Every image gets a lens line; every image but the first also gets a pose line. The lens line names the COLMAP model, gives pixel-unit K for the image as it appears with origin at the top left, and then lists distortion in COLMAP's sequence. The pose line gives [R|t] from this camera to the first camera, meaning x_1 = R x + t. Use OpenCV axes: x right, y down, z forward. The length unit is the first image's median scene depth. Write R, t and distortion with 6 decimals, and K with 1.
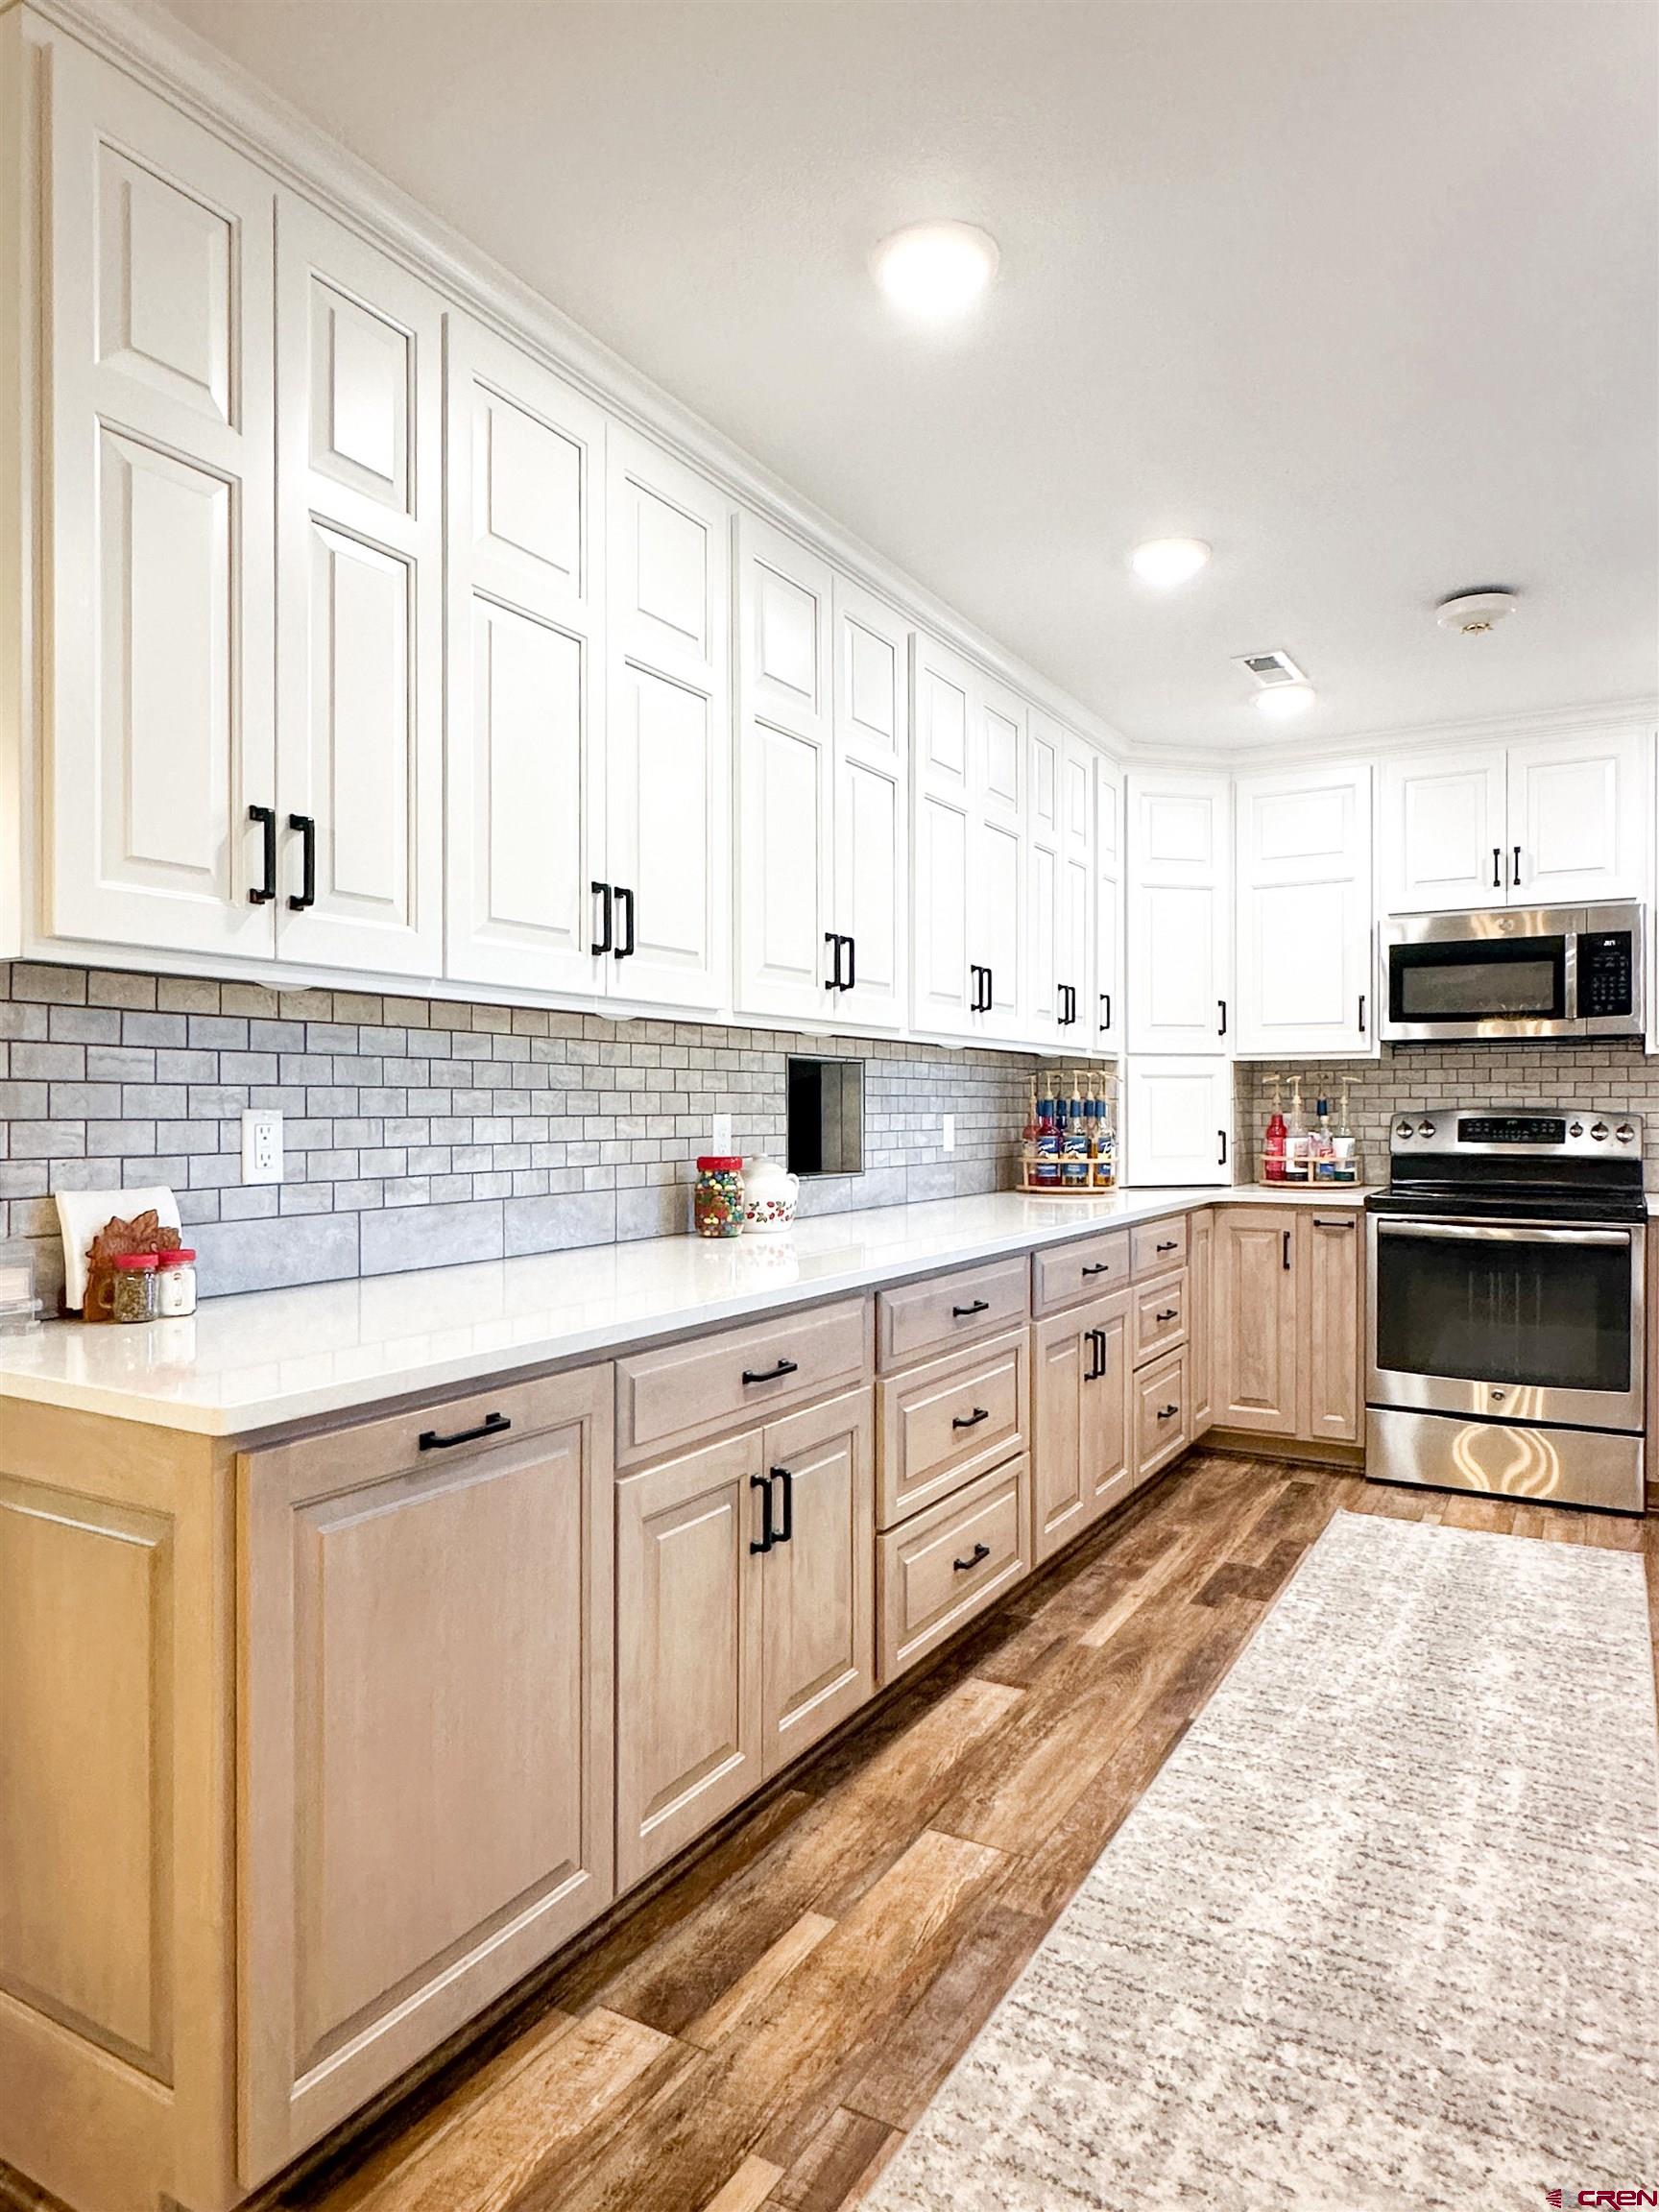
lens RADIAL K [[1340.1, 0, 793.0], [0, 1340.1, 1109.5], [0, 0, 1]] dist [-0.005472, 0.003519]
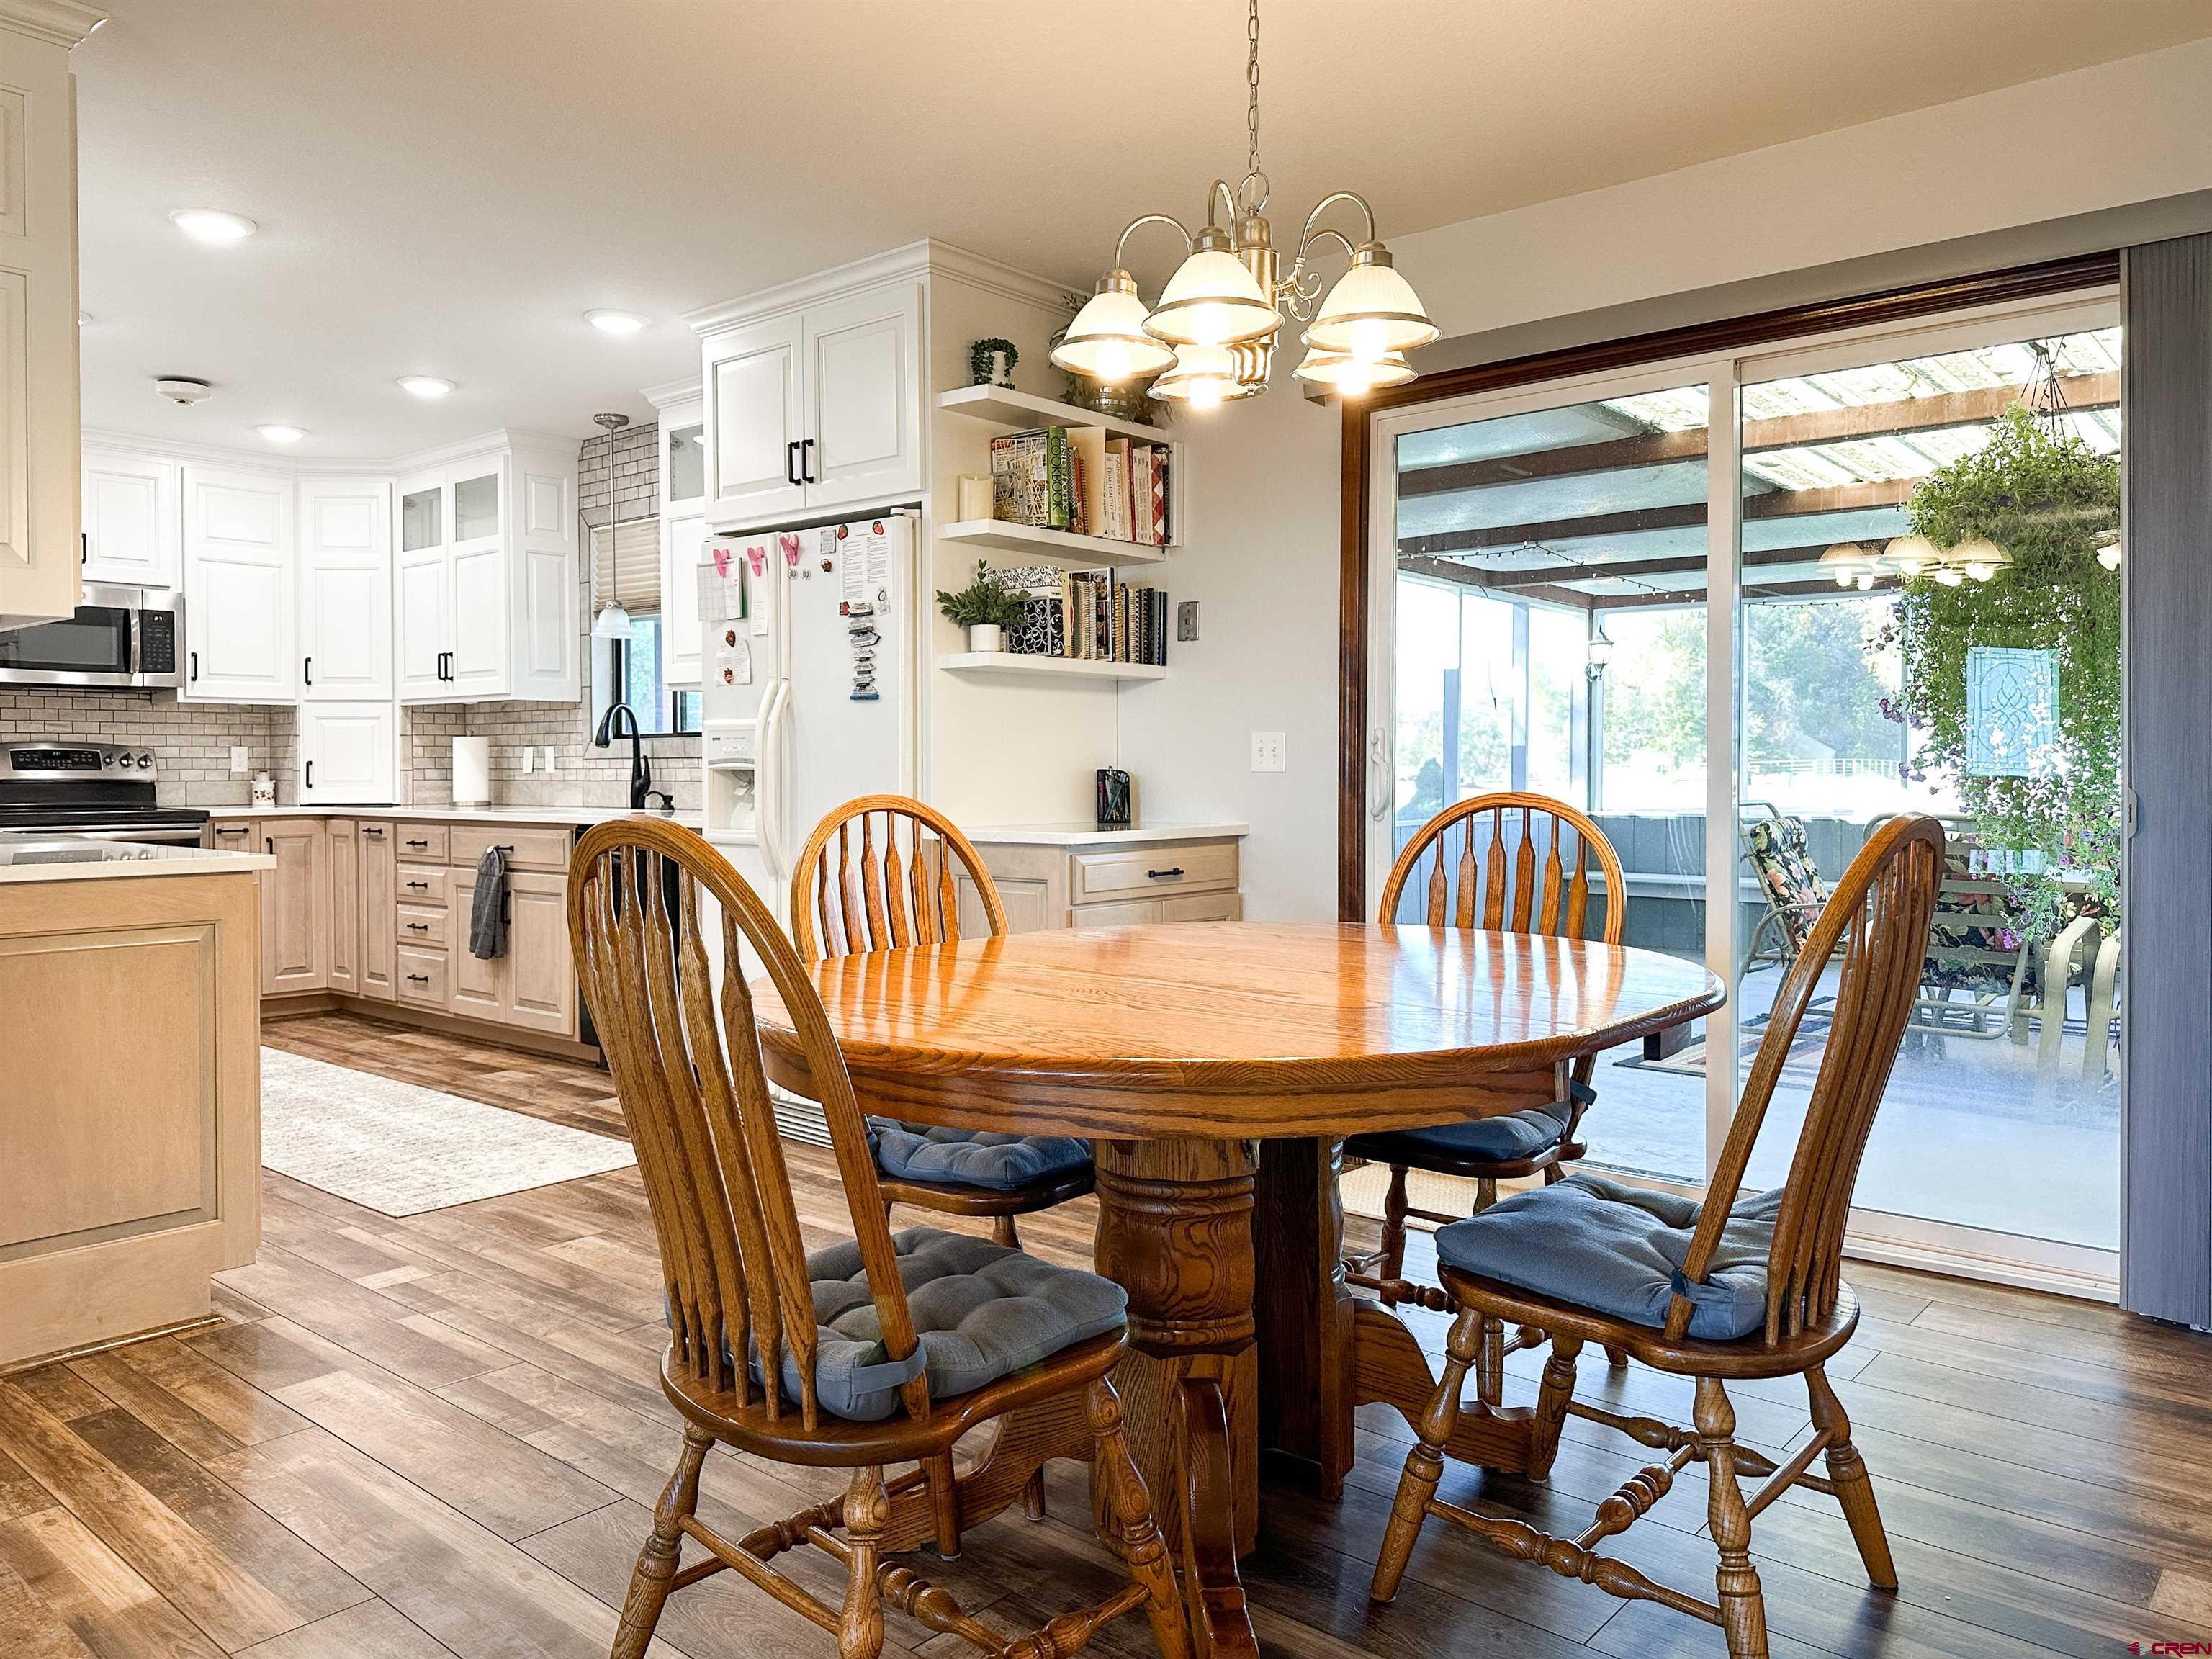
lens RADIAL K [[1596.3, 0, 1170.6], [0, 1596.3, 808.7], [0, 0, 1]] dist [0.005125, -0.037828]
pose [[0.138737, -0.025774, 0.989994, -1.274172], [0.002419, 0.999667, 0.025687, 0.042756], [-0.990326, -0.001169, 0.138754, -0.343287]]
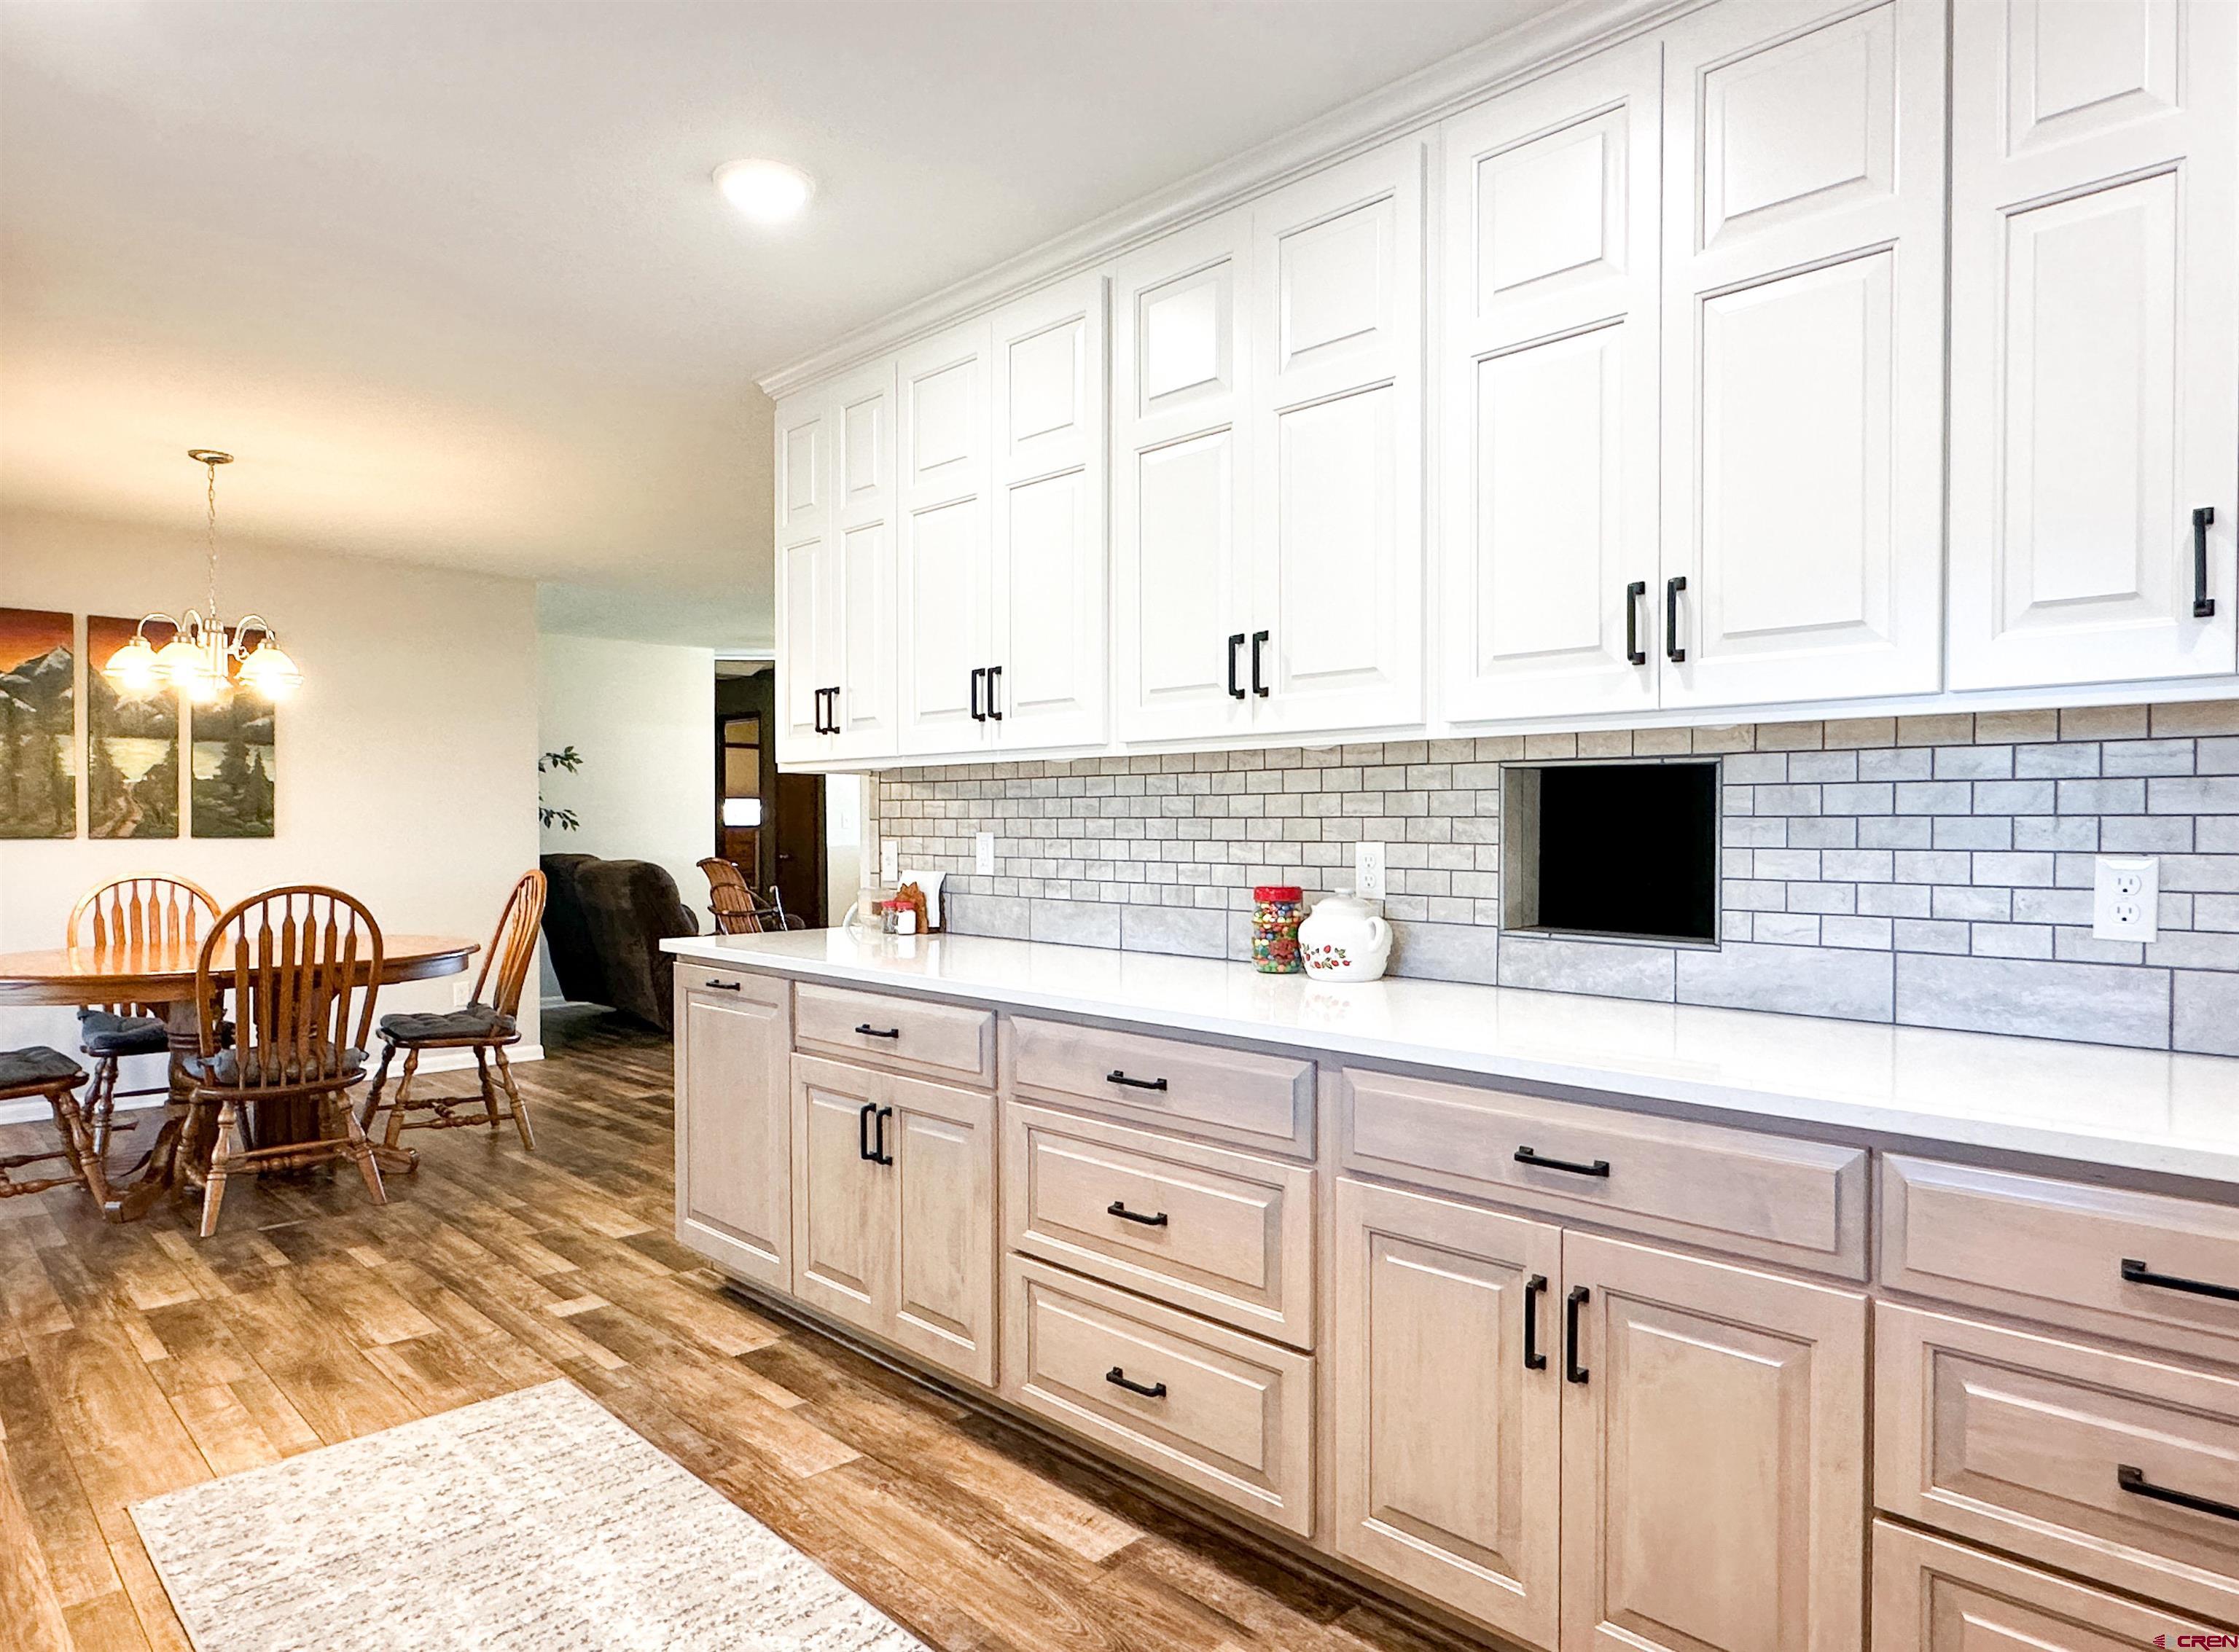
lens RADIAL K [[1356.4, 0, 1154.2], [0, 1356.4, 843.4], [0, 0, 1]] dist [-0.005472, 0.003519]
pose [[-0.228695, 0.016548, -0.973357, 0.976339], [-0.002142, 0.999845, 0.017501, -0.012685], [0.973496, 0.006087, -0.228624, 1.250632]]
